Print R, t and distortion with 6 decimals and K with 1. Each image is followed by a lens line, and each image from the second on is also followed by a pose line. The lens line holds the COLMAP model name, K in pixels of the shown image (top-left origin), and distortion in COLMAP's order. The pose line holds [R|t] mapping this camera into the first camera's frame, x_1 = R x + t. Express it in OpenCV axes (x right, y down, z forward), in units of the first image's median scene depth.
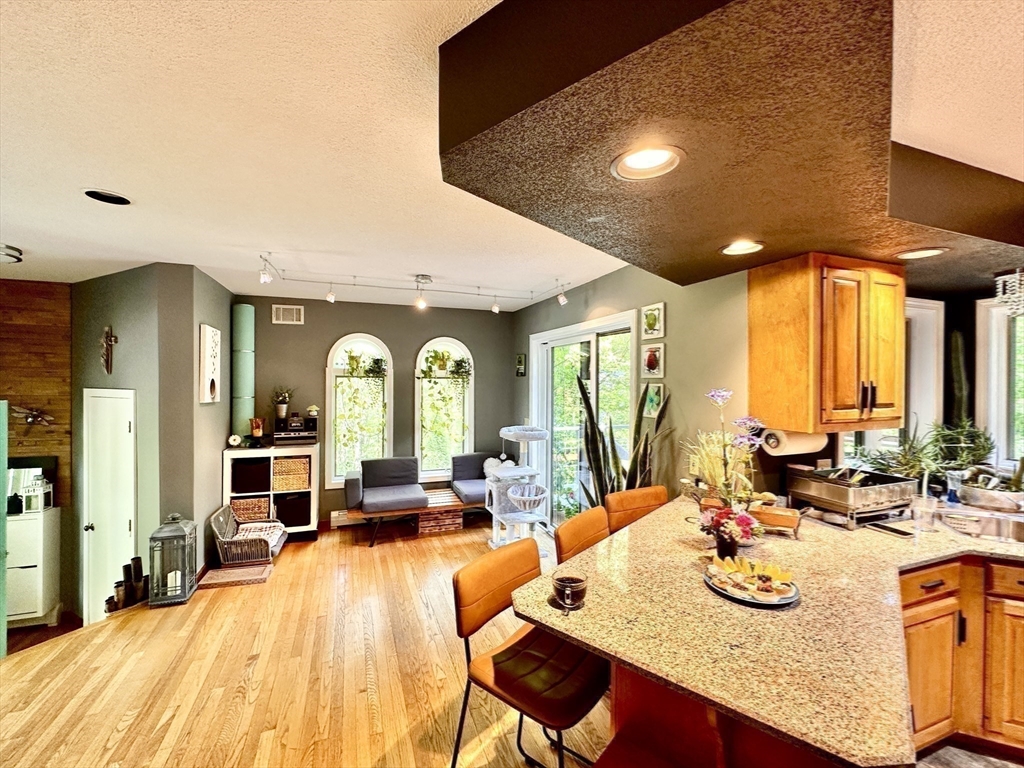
lens RADIAL K [[418.3, 0, 509.6], [0, 418.3, 387.9], [0, 0, 1]] dist [-0.000680, 0.000968]
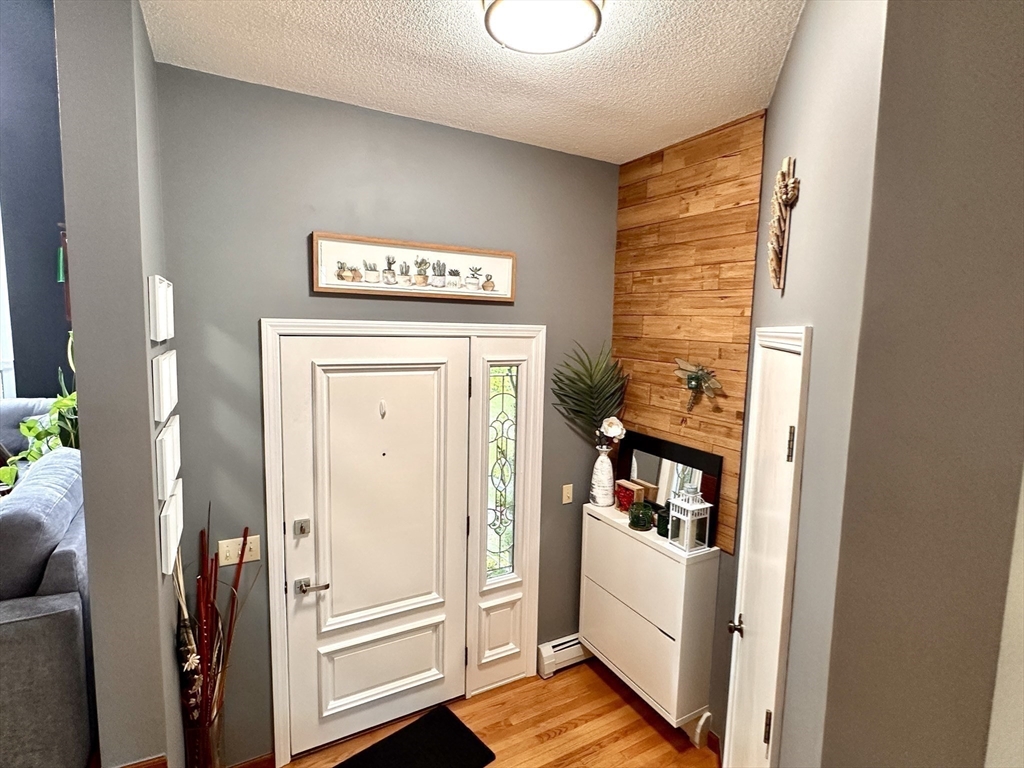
lens RADIAL K [[511.1, 0, 512.6], [0, 511.1, 379.0], [0, 0, 1]] dist [-0.021981, 0.002130]
pose [[0.137325, 0.096215, -0.985842, -0.379834], [-0.030819, 0.995204, 0.092835, 0.010074], [0.990046, 0.017634, 0.139632, 0.501411]]
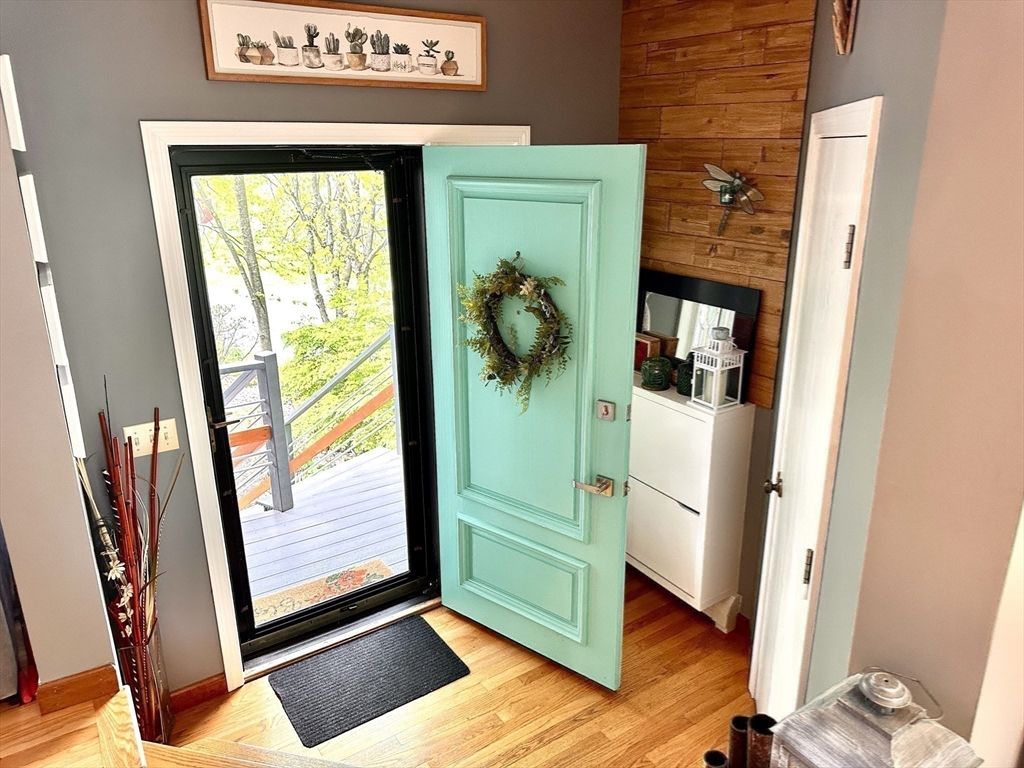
lens RADIAL K [[726.4, 0, 508.8], [0, 726.4, 383.9], [0, 0, 1]] dist [0.009973, -0.029696]
pose [[0.212269, 0.290450, -0.933049, -0.332082], [0.000777, 0.954758, 0.297384, 0.027826], [0.977211, -0.063850, 0.202440, 0.466523]]
